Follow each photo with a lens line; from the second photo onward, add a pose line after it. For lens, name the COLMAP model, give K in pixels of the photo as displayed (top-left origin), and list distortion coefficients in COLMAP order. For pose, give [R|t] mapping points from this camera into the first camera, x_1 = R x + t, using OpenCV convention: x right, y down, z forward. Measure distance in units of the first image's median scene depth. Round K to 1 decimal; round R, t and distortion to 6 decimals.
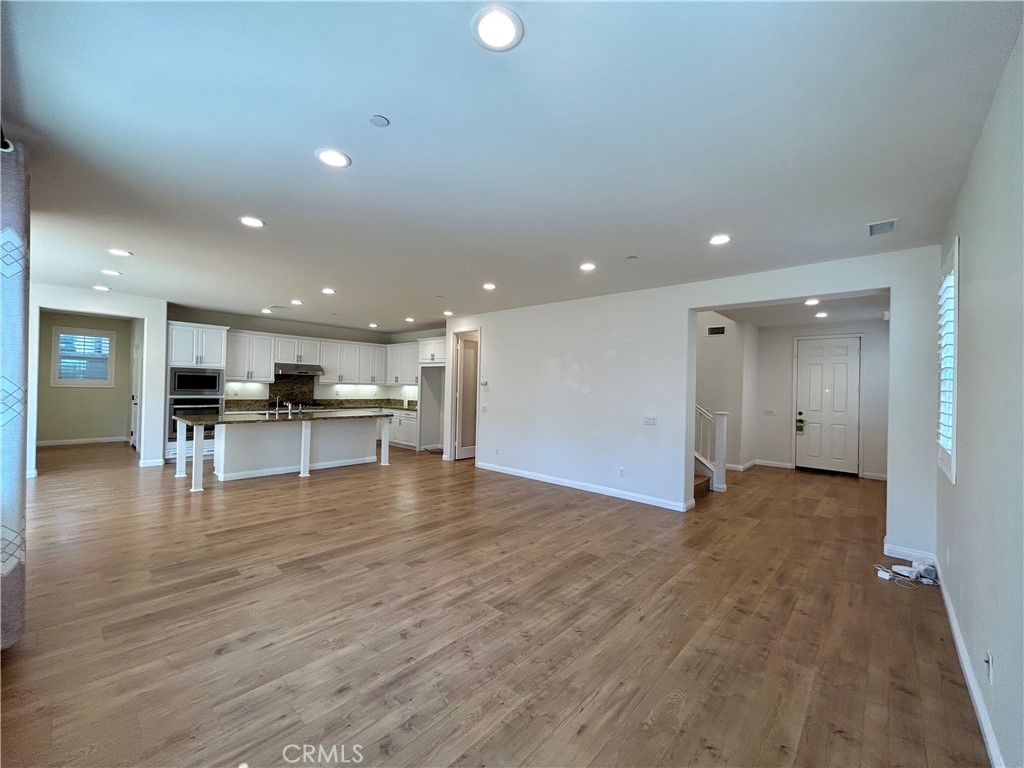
lens RADIAL K [[415.9, 0, 512.8], [0, 415.9, 382.4], [0, 0, 1]] dist [-0.002544, 0.001054]
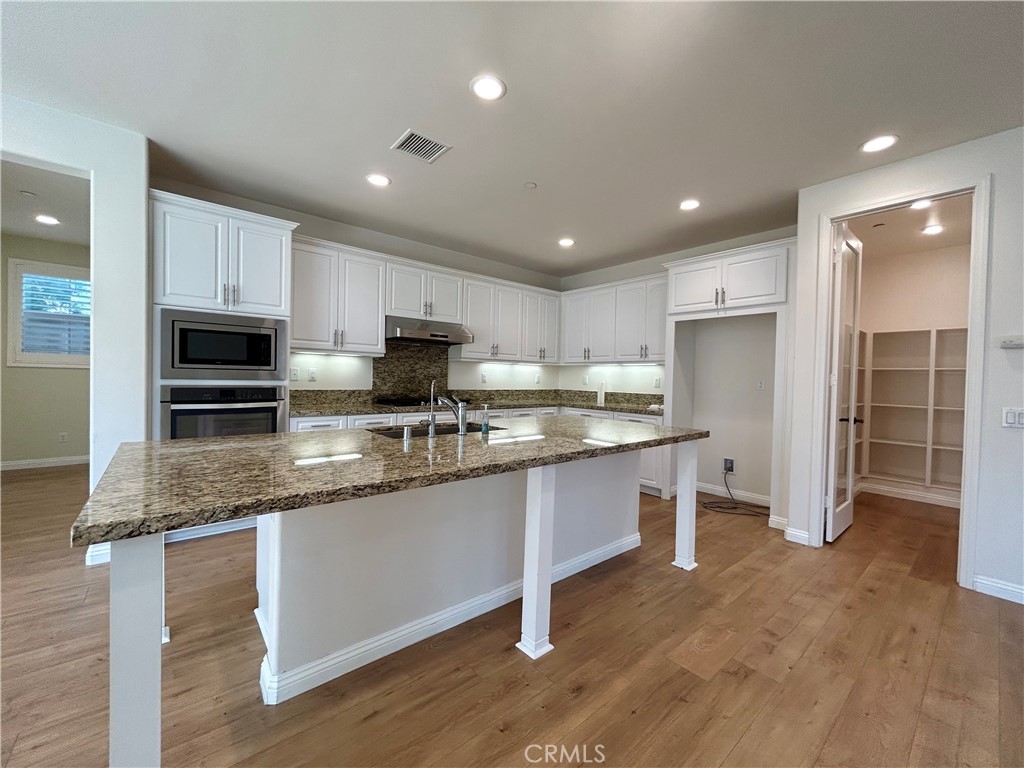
lens RADIAL K [[415.9, 0, 512.1], [0, 415.9, 381.3], [0, 0, 1]] dist [-0.002544, 0.001054]
pose [[0.991645, -0.000021, -0.128996, -0.390468], [0.002434, 0.999825, 0.018555, 0.023937], [0.128973, -0.018714, 0.991472, 0.575902]]
